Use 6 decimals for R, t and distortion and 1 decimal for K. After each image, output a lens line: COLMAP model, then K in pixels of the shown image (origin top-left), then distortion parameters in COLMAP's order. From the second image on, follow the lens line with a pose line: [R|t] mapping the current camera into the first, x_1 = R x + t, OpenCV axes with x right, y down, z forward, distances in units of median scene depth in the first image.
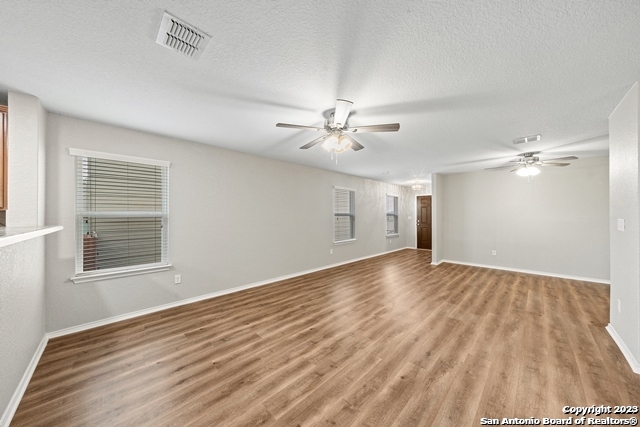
lens RADIAL K [[217.5, 0, 321.7], [0, 217.5, 213.3], [0, 0, 1]] dist [-0.006798, 0.000333]
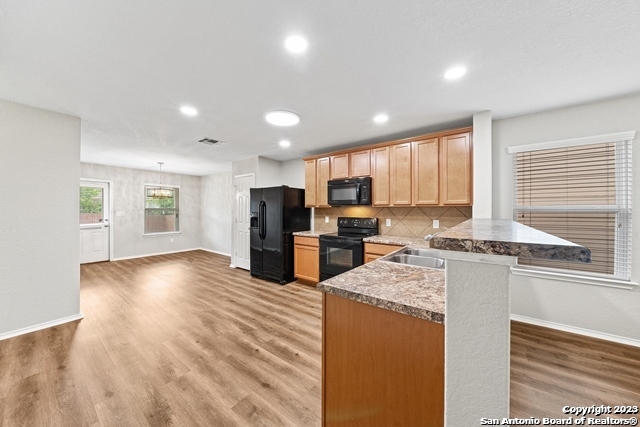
lens RADIAL K [[221.1, 0, 320.6], [0, 221.1, 210.9], [0, 0, 1]] dist [-0.006227, 0.000123]
pose [[0.139168, 0.006421, -0.990248, -0.158470], [0.007184, 0.999946, 0.007493, 0.000124], [0.990243, -0.008156, 0.139114, -0.065934]]
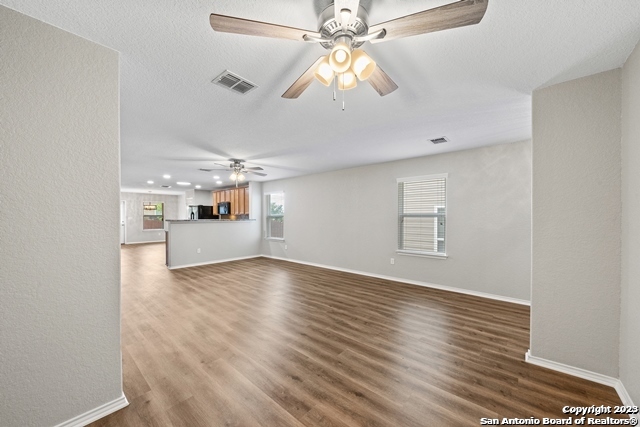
lens RADIAL K [[238.7, 0, 322.4], [0, 238.7, 219.5], [0, 0, 1]] dist [-0.006263, -0.000015]
pose [[0.071059, 0.014402, -0.997368, 1.591235], [0.007465, 0.999860, 0.014970, 0.010628], [0.997444, -0.008509, 0.070942, 1.184063]]
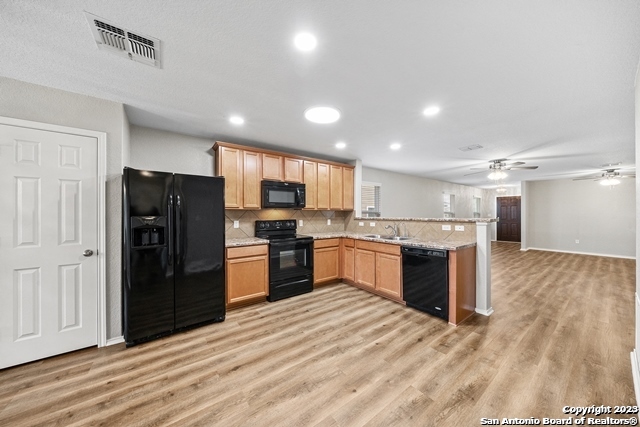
lens RADIAL K [[217.5, 0, 321.7], [0, 217.5, 213.3], [0, 0, 1]] dist [-0.006798, 0.000333]
pose [[0.988833, -0.000583, -0.149030, -0.898432], [0.001561, 0.999978, 0.006441, 0.002115], [0.149023, -0.006602, 0.988812, -0.861423]]
